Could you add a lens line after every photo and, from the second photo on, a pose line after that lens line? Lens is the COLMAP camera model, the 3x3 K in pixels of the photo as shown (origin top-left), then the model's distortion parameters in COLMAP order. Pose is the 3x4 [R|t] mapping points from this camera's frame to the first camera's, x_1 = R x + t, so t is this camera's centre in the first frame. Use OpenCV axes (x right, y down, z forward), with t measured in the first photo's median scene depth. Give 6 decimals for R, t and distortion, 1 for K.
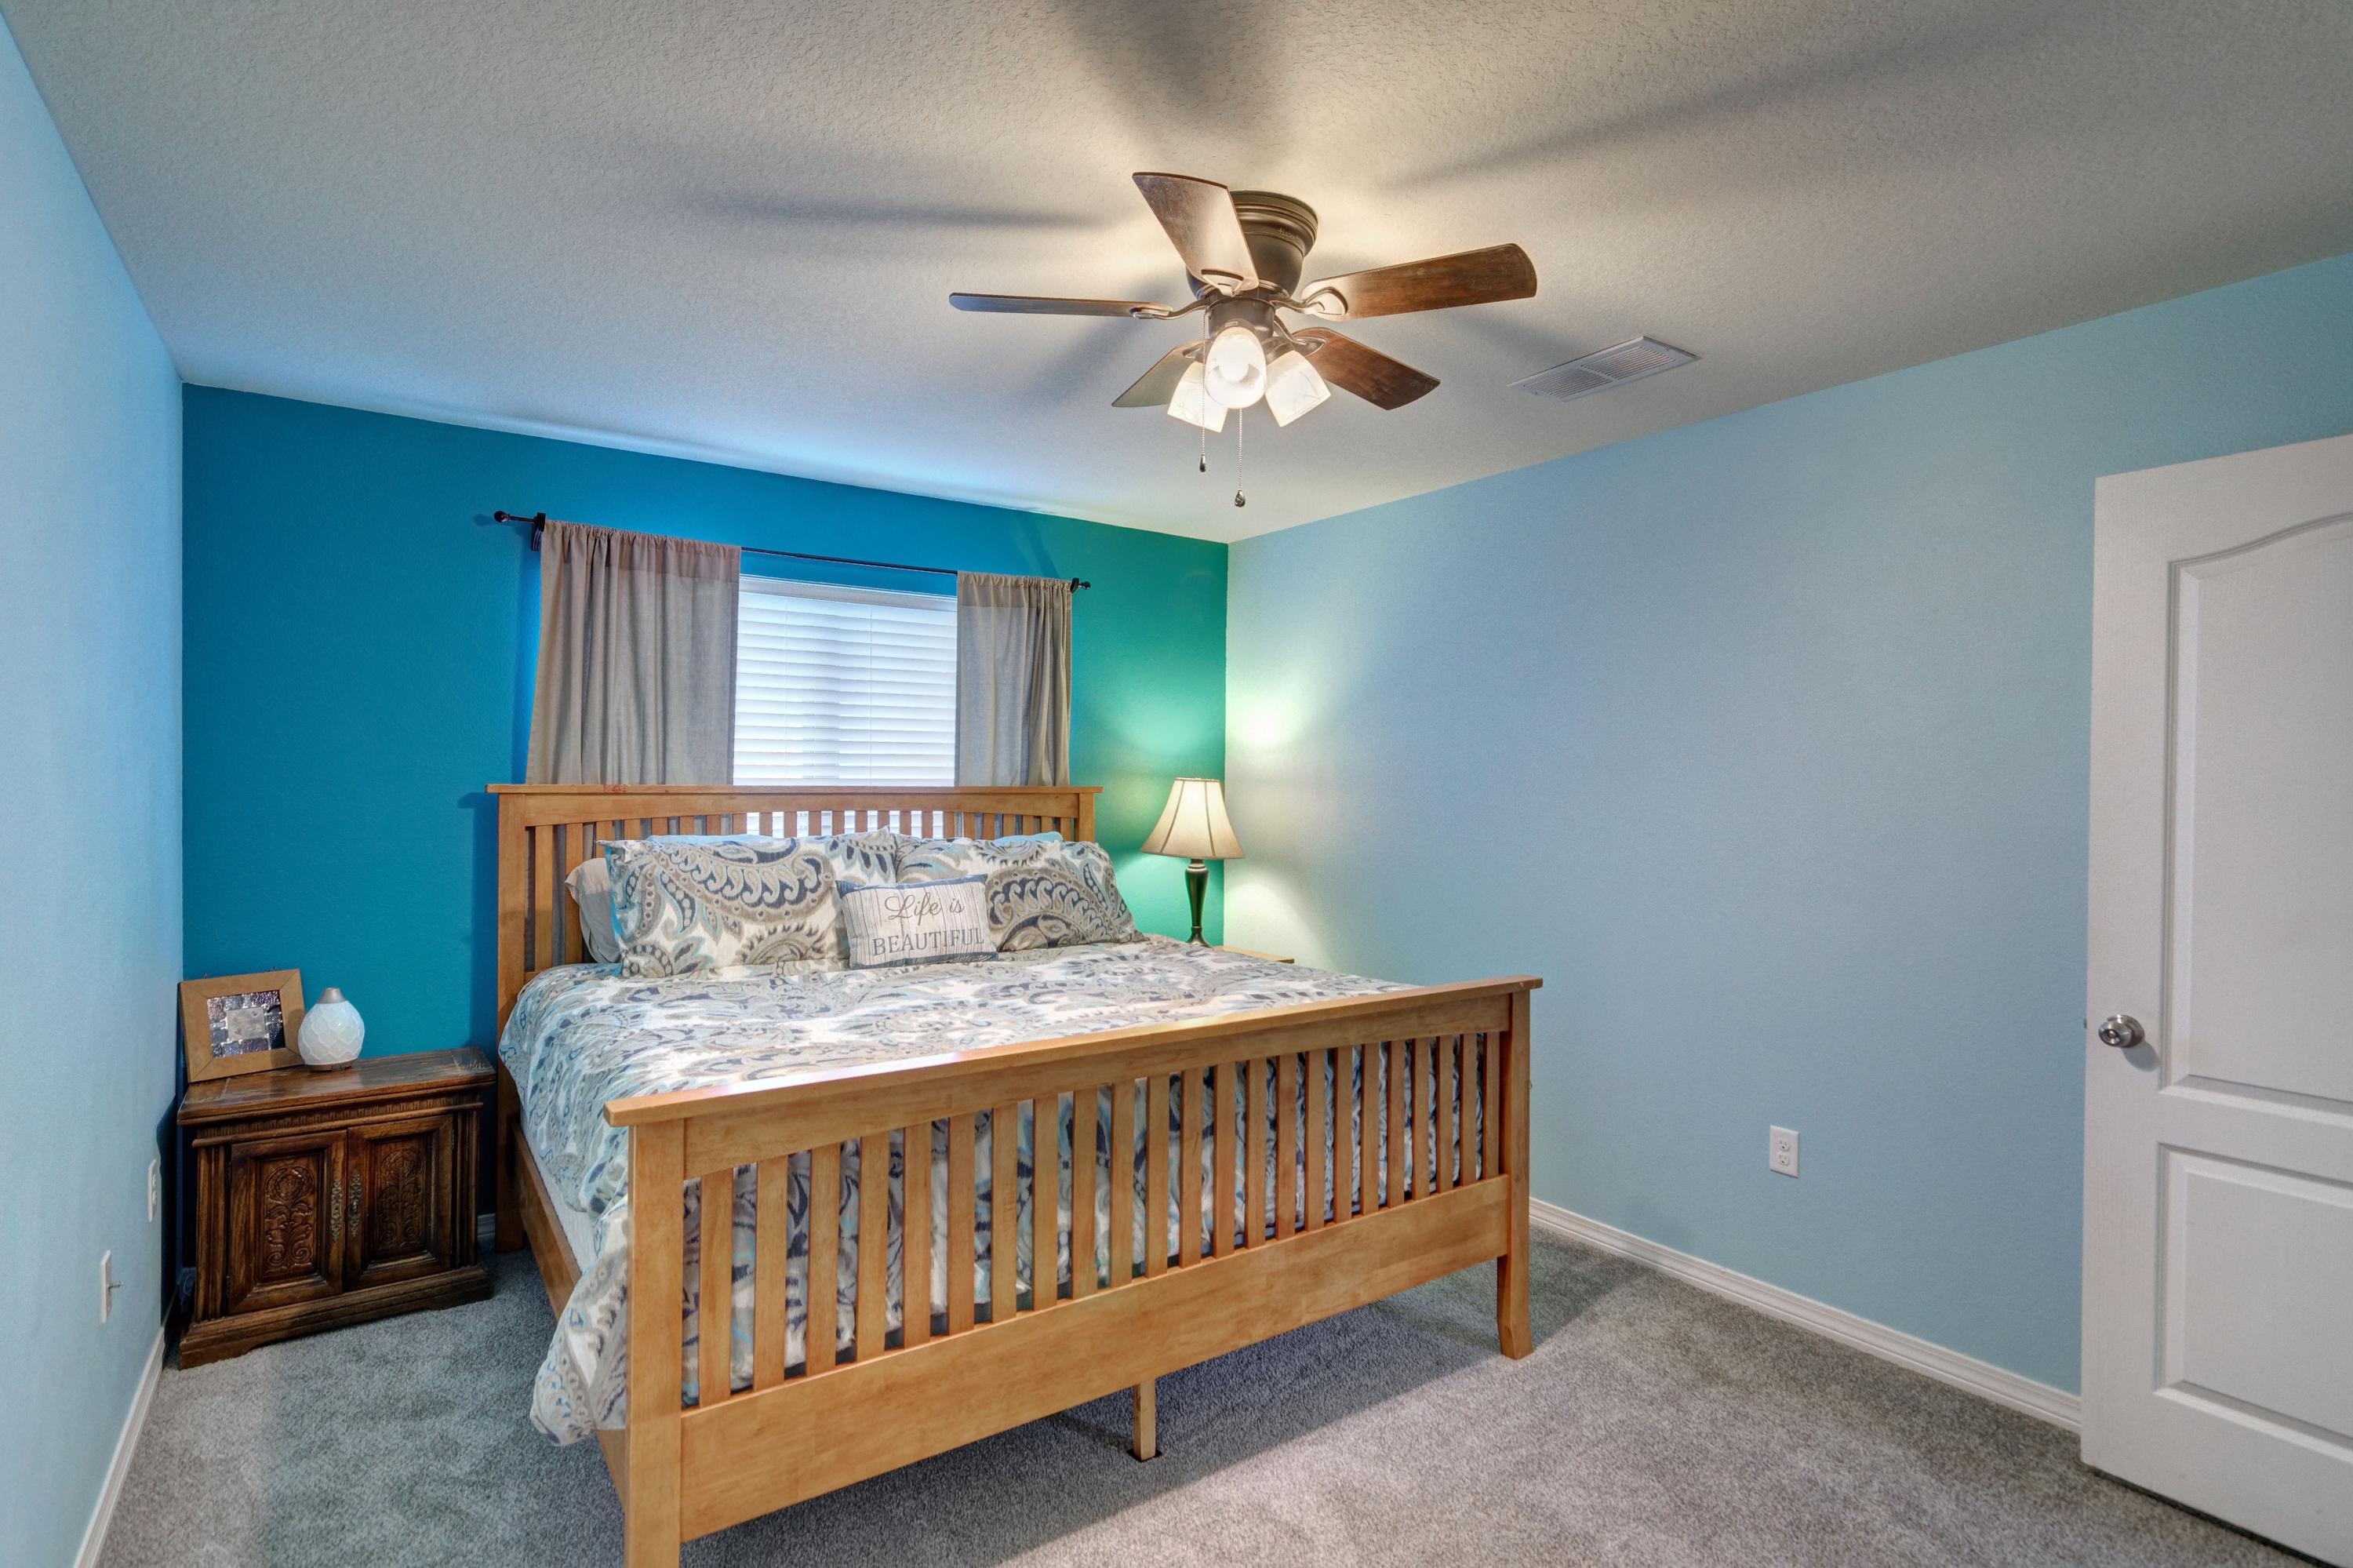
lens RADIAL K [[1170.0, 0, 1120.8], [0, 1170.0, 785.6], [0, 0, 1]] dist [0.001114, -0.002160]
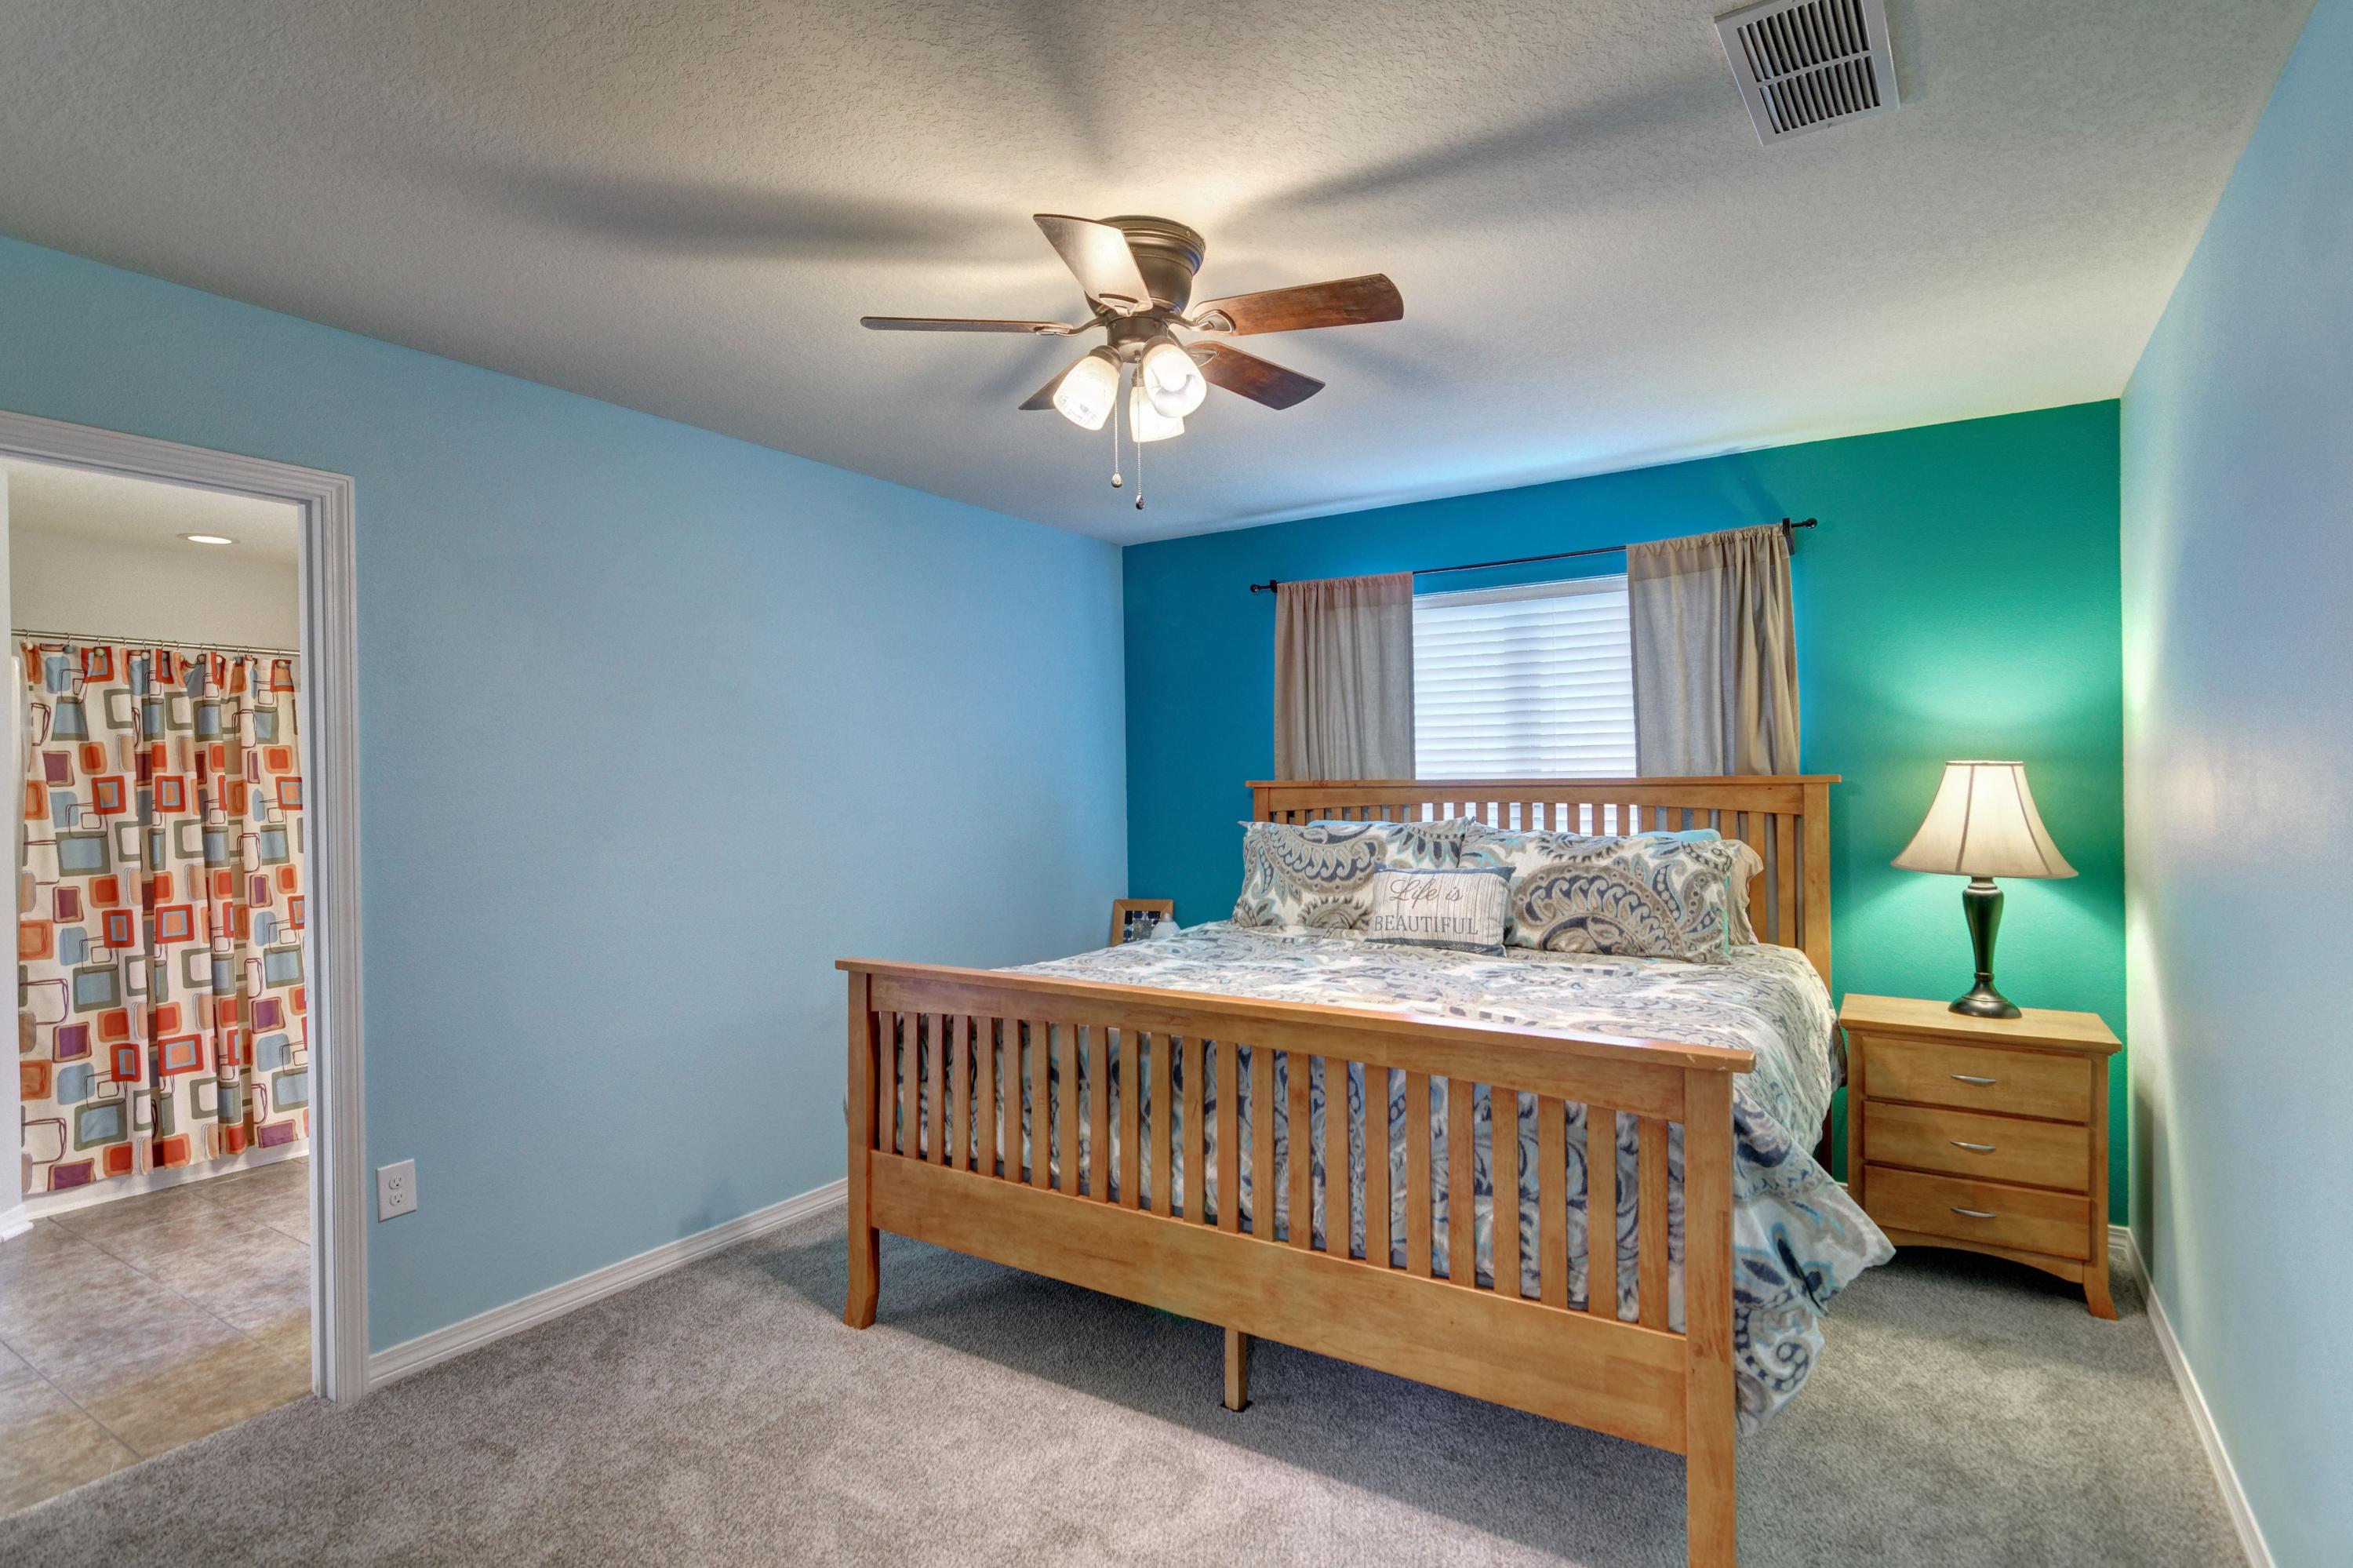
lens RADIAL K [[1128.0, 0, 1175.1], [0, 1128.0, 782.3], [0, 0, 1]] dist [0.005019, -0.000614]
pose [[0.395795, -0.011635, -0.918265, 0.613408], [0.007576, 0.999927, -0.009404, 0.011693], [0.918308, -0.003235, 0.395855, 0.357135]]
